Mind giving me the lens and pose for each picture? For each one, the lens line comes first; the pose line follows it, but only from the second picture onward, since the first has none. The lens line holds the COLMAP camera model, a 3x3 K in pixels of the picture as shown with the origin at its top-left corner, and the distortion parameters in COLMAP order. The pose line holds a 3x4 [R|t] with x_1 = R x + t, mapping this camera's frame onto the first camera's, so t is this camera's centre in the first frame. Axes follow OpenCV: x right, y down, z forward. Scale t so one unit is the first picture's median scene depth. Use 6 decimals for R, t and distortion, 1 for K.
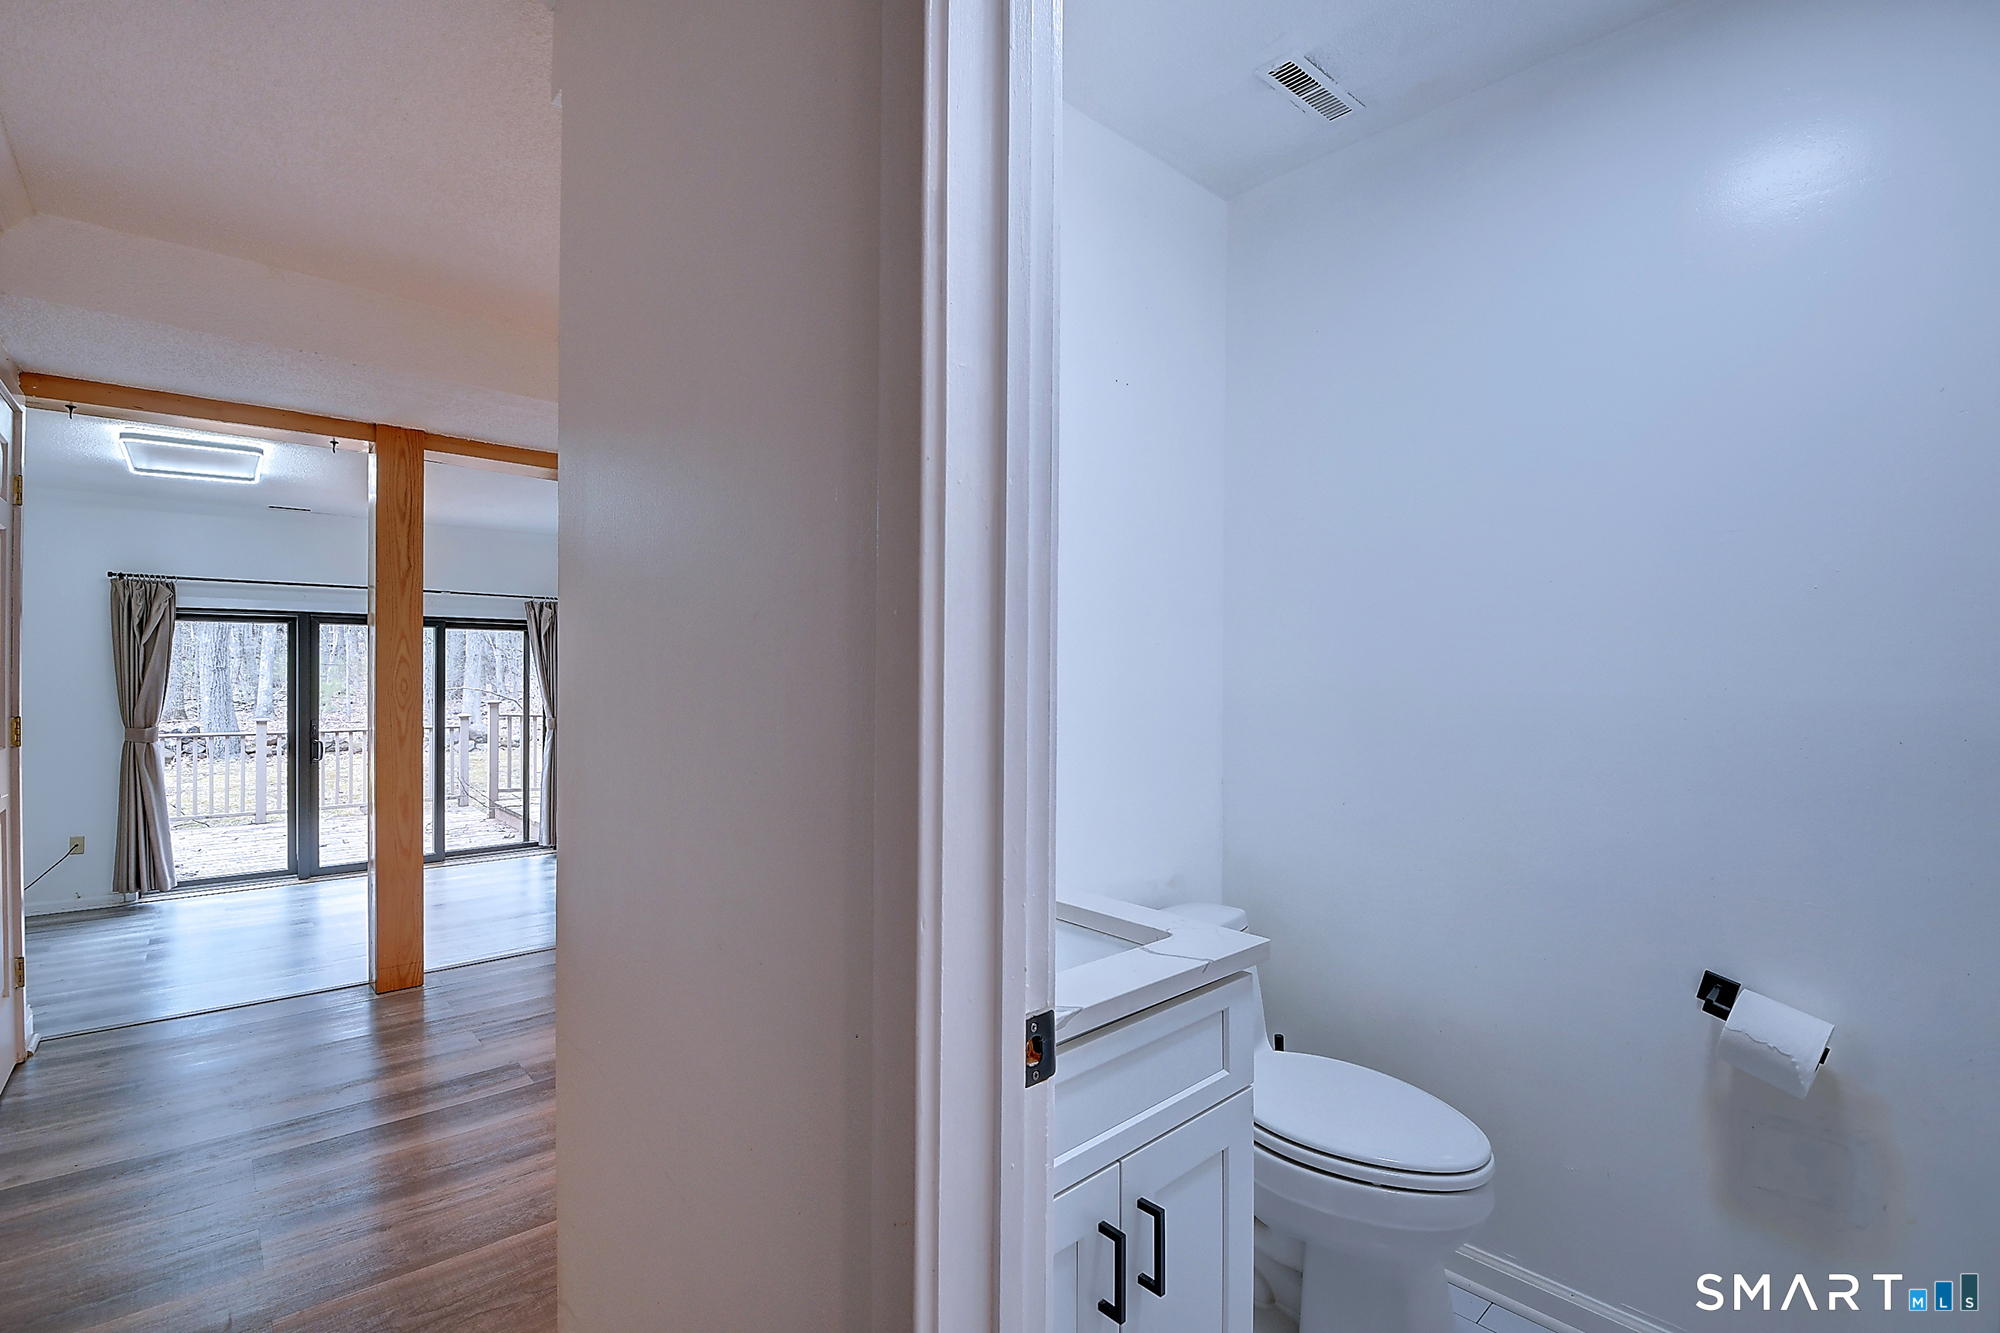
lens RADIAL K [[886.9, 0, 999.4], [0, 886.9, 668.8], [0, 0, 1]] dist [-0.030118, -0.001400]
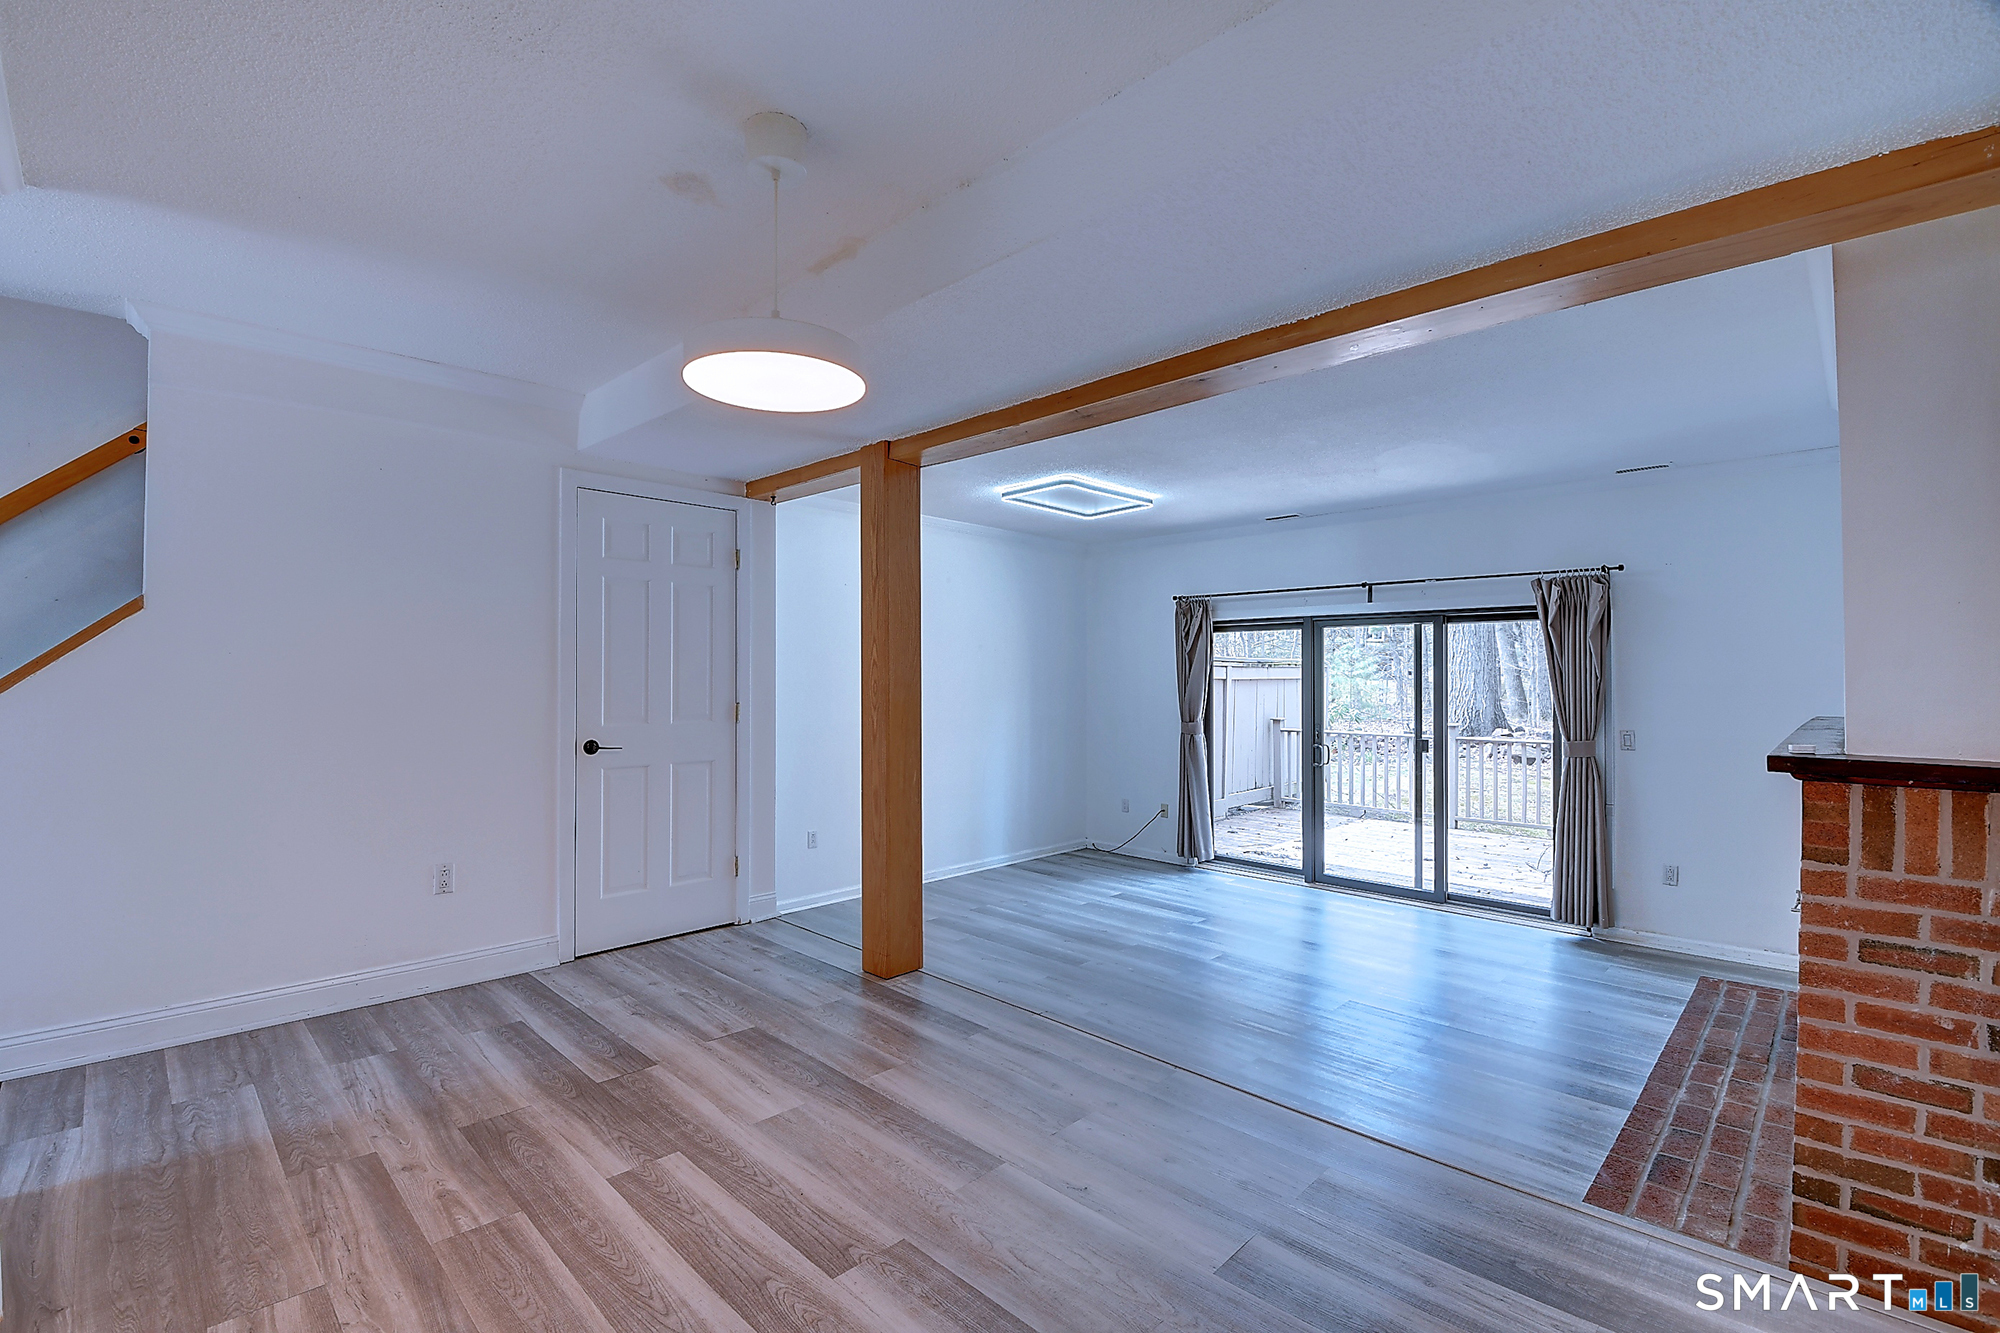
lens RADIAL K [[882.5, 0, 978.4], [0, 882.5, 669.2], [0, 0, 1]] dist [-0.002563, -0.012547]
pose [[0.034530, -0.010779, -0.999346, 0.240911], [0.003349, 0.999937, -0.010669, 0.005950], [0.999398, -0.002978, 0.034563, 0.677517]]
